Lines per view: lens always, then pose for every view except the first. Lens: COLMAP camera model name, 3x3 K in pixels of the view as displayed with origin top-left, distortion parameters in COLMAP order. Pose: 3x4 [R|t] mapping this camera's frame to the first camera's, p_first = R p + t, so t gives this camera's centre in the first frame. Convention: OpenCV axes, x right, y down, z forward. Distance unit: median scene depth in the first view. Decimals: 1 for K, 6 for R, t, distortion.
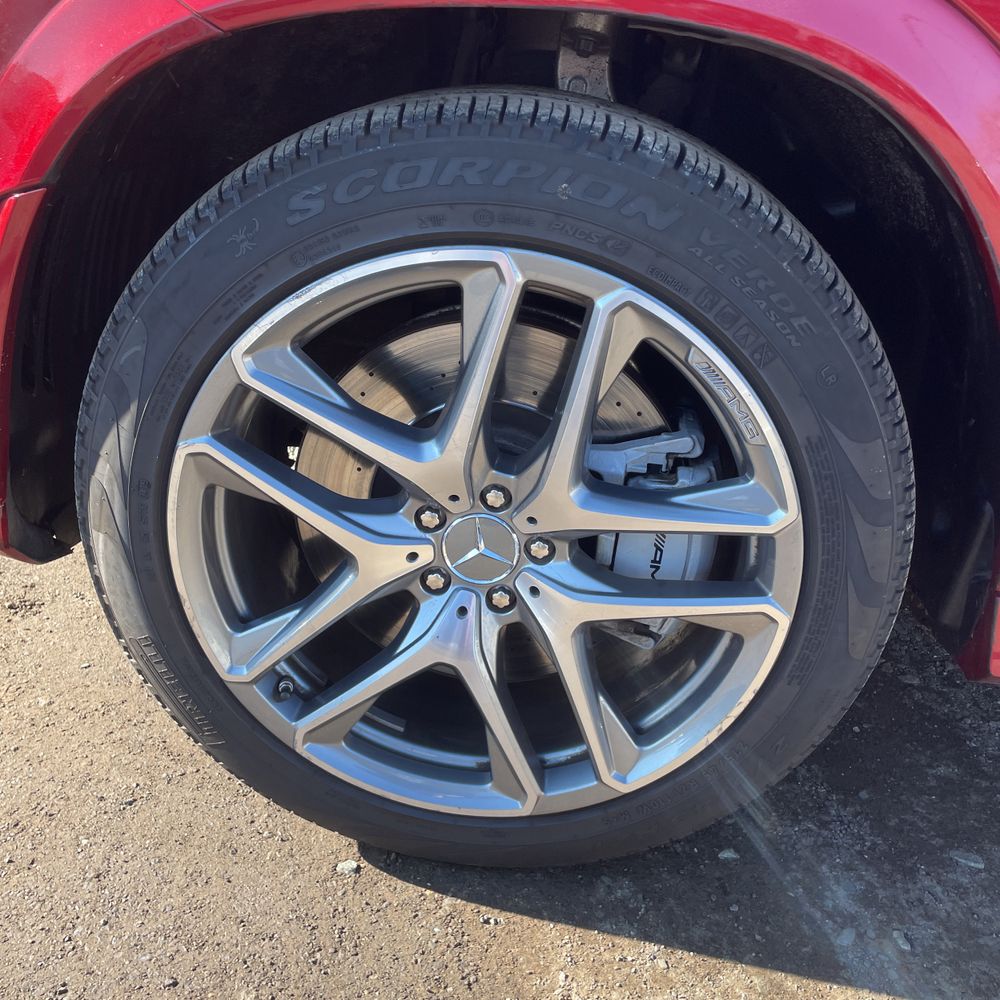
lens RADIAL K [[993.7, 0, 490.7], [0, 993.7, 503.7], [0, 0, 1]] dist [0.096132, -0.122705]
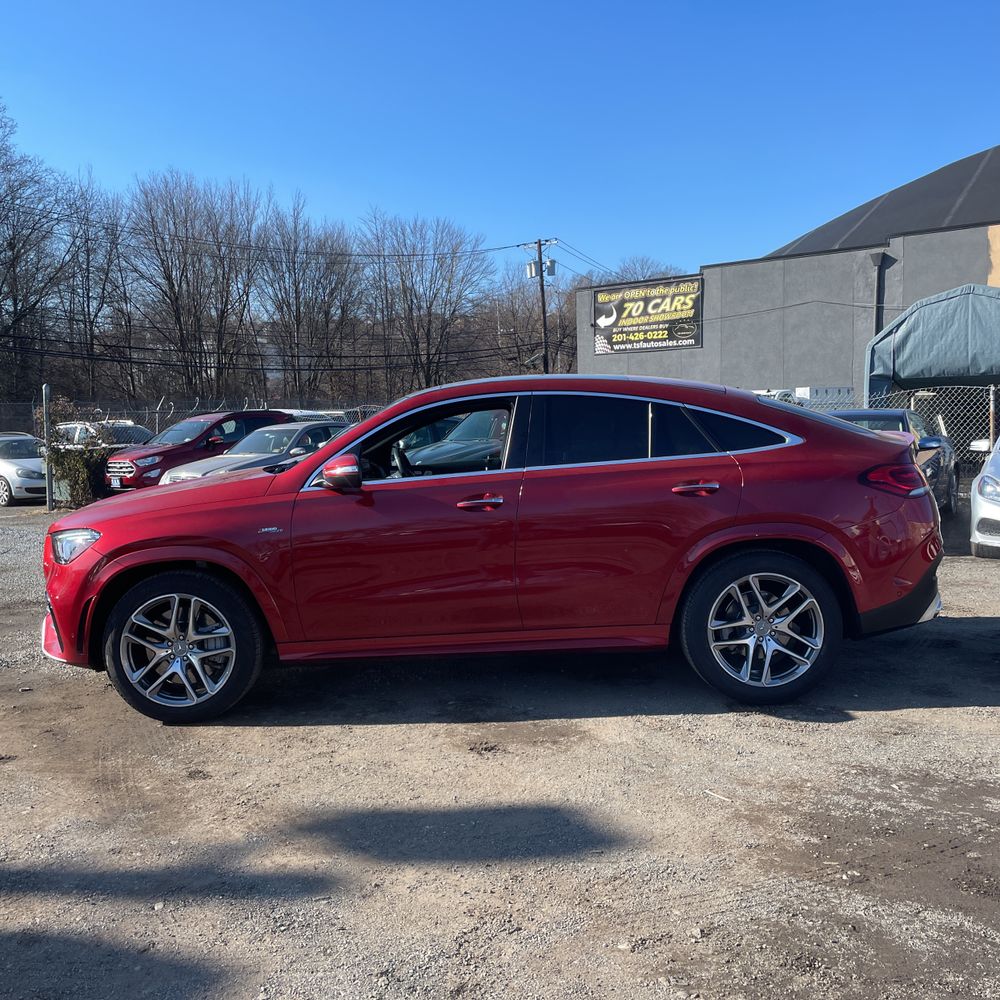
lens RADIAL K [[993.7, 0, 490.7], [0, 993.7, 503.7], [0, 0, 1]] dist [0.096132, -0.122705]
pose [[0.989448, -0.118858, 0.082853, 1.310868], [0.141033, 0.921125, -0.362821, 1.546065], [-0.033194, 0.370678, 0.928168, -4.428184]]
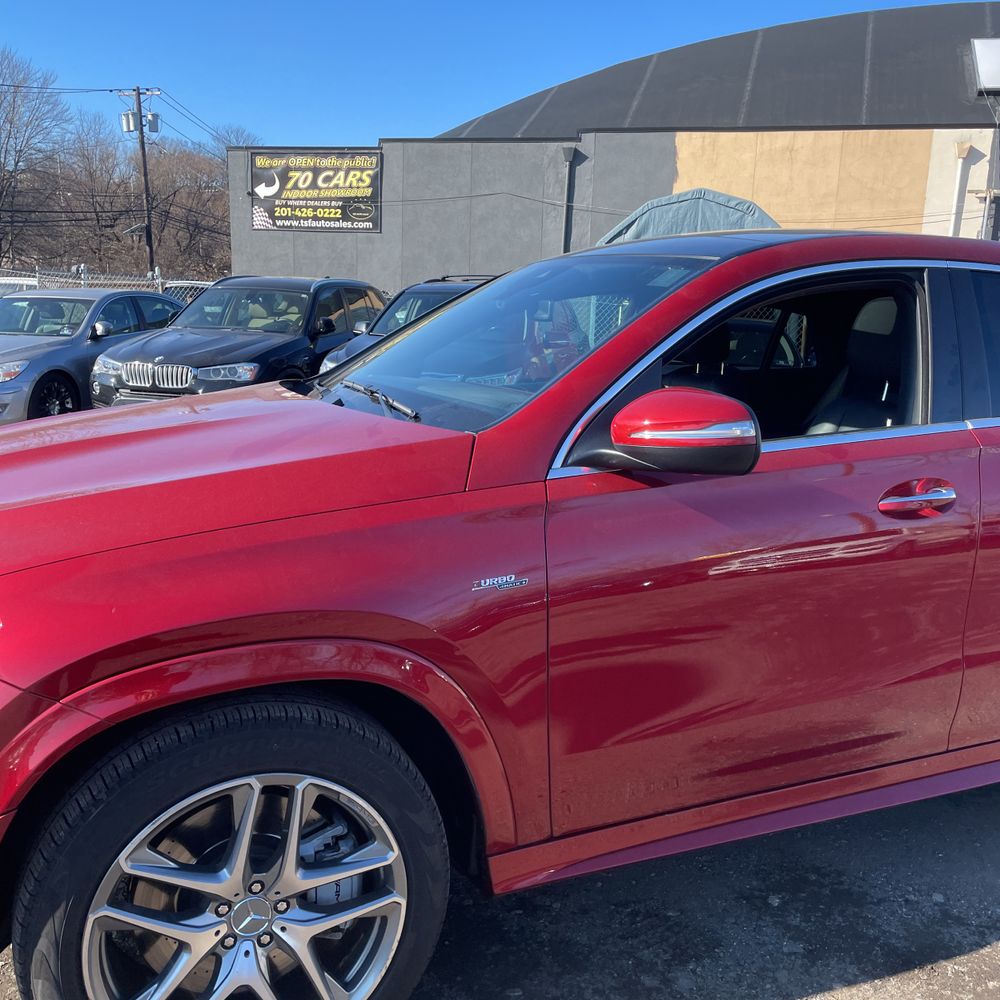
lens RADIAL K [[993.7, 0, 490.7], [0, 993.7, 503.7], [0, 0, 1]] dist [0.096132, -0.122705]
pose [[0.875128, -0.148649, 0.460494, -0.393794], [0.255824, 0.949905, -0.179538, -0.249679], [-0.410737, 0.274924, 0.869317, -1.139869]]
